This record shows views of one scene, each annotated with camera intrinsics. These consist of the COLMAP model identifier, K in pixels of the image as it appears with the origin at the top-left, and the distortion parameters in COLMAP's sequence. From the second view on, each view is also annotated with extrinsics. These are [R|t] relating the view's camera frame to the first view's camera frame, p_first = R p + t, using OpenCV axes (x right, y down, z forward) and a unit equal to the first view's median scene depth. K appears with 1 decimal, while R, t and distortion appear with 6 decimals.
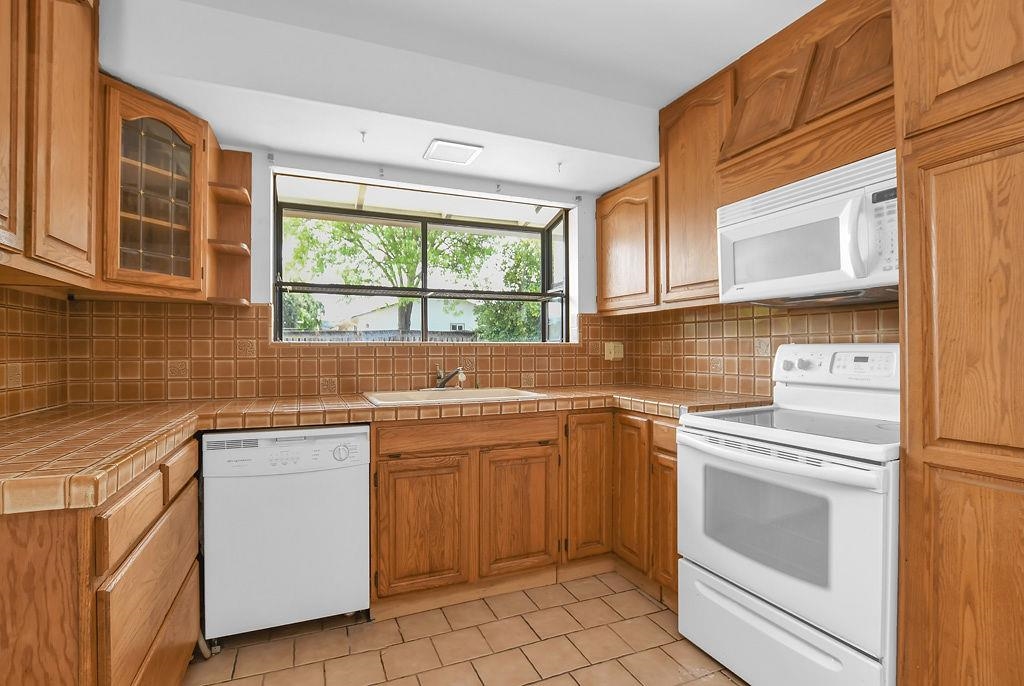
lens RADIAL K [[500.8, 0, 507.2], [0, 500.8, 346.8], [0, 0, 1]] dist [-0.029357, 0.001880]
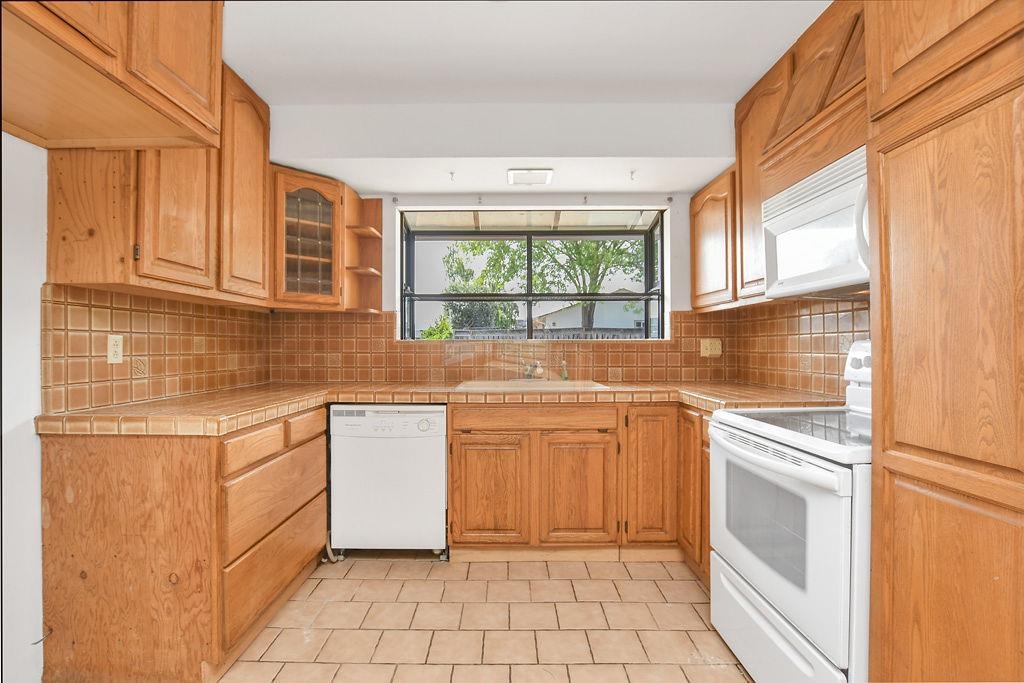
lens RADIAL K [[482.4, 0, 502.3], [0, 482.4, 344.9], [0, 0, 1]] dist [-0.028632, 0.000392]
pose [[0.918487, -0.000280, -0.395451, 0.330208], [0.001454, 0.999995, 0.002669, -0.000297], [0.395448, -0.003026, 0.918483, -0.070607]]
